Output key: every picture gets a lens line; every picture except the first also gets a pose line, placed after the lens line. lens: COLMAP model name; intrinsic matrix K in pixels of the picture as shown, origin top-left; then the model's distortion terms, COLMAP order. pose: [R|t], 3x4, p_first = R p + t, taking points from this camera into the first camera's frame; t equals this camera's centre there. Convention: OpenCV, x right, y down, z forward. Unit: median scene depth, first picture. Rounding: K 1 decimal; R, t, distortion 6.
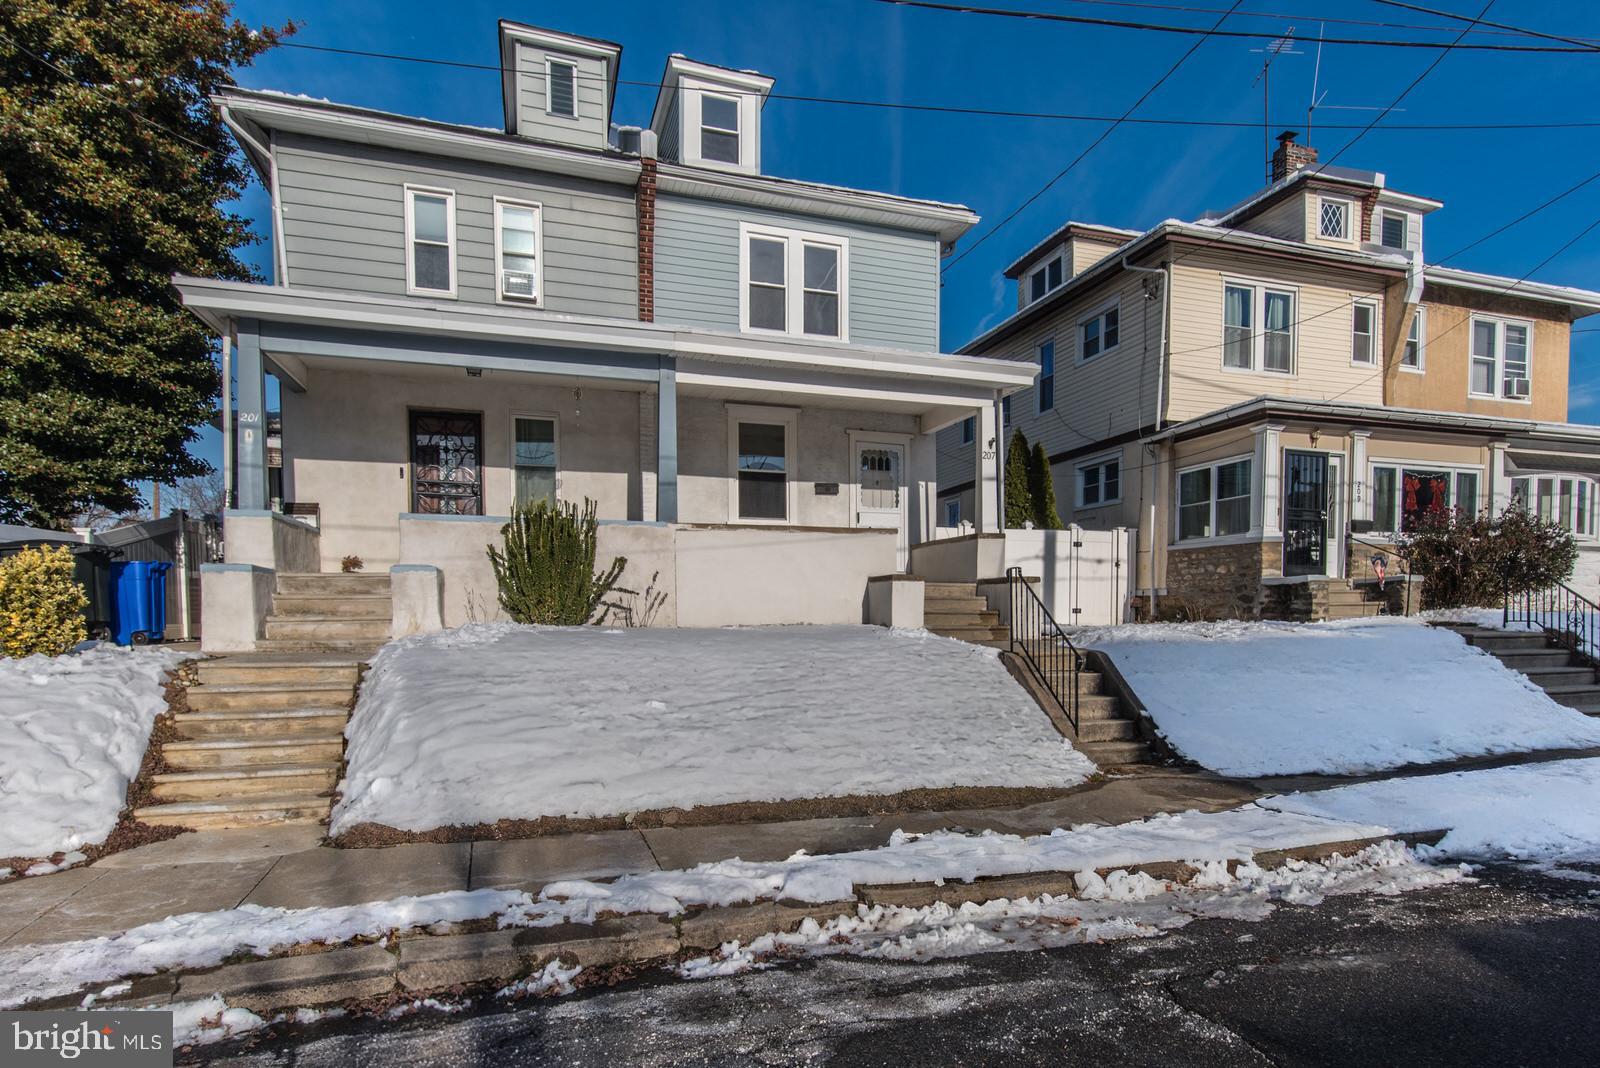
lens RADIAL K [[794.0, 0, 799.4], [0, 794.0, 639.3], [0, 0, 1]] dist [0.001749, -0.000284]
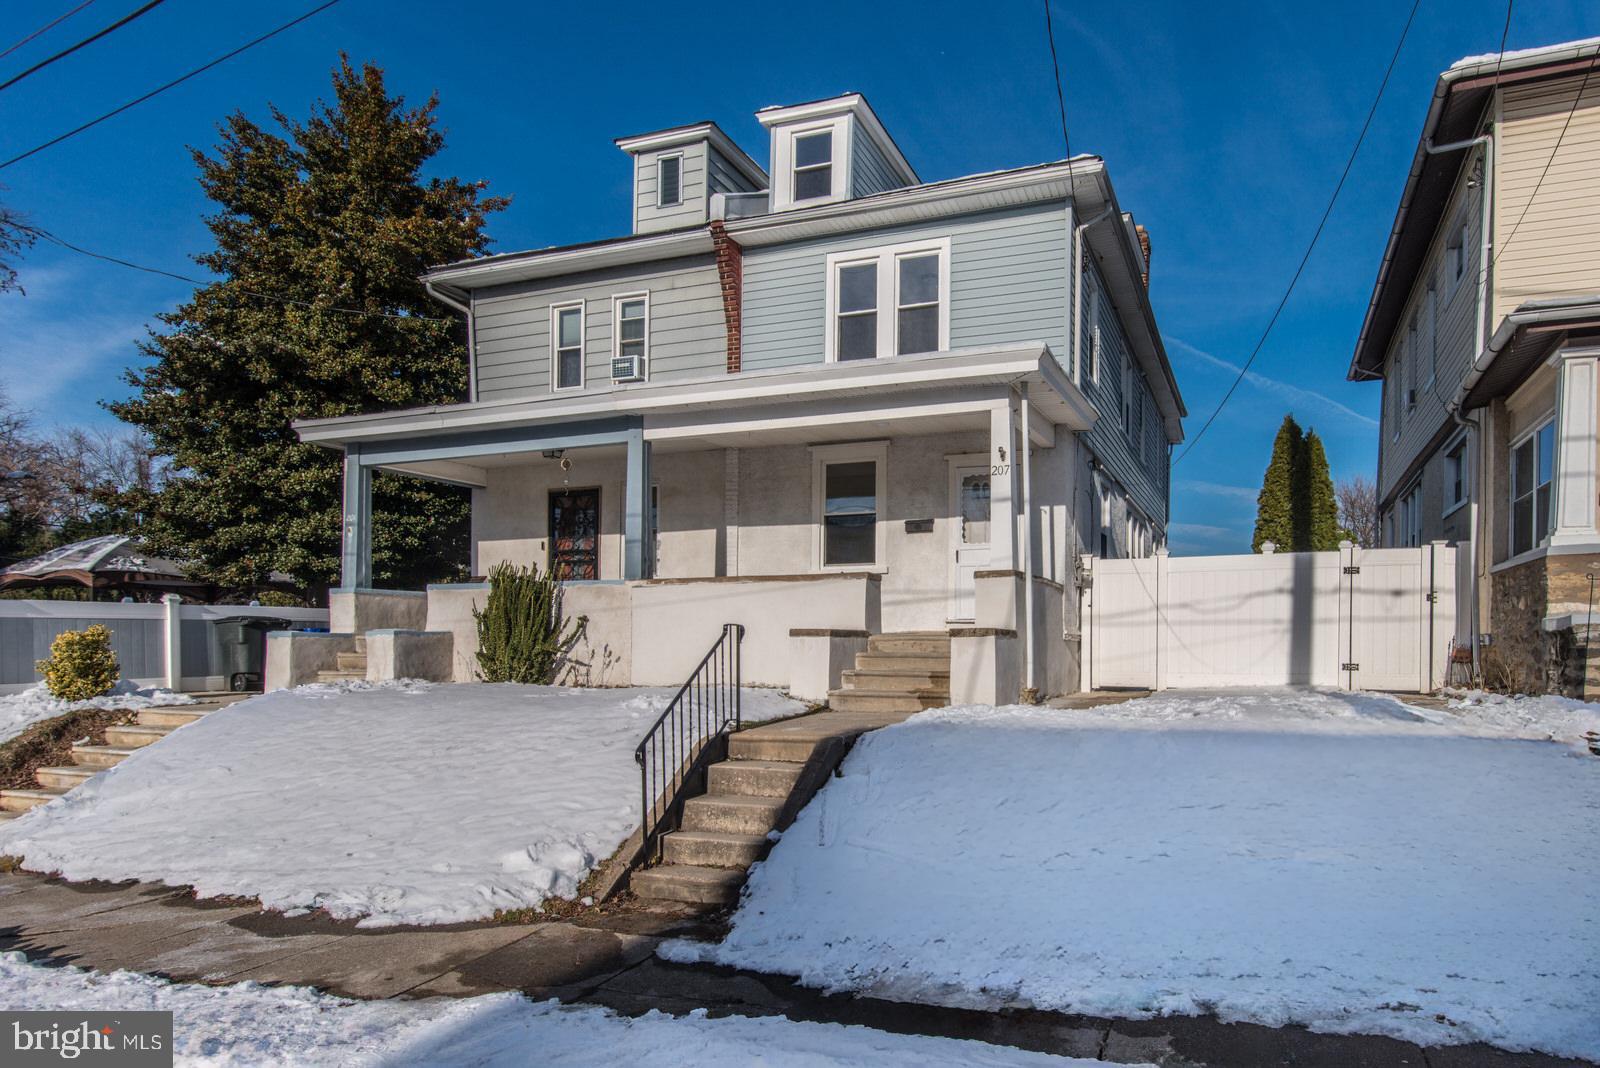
lens RADIAL K [[779.6, 0, 800.0], [0, 779.6, 653.7], [0, 0, 1]] dist [-0.000256, 0.000620]
pose [[0.834325, 0.003305, -0.551263, 0.412012], [-0.021739, 0.999401, -0.026911, -0.023690], [0.550844, 0.034437, 0.833897, 0.222498]]
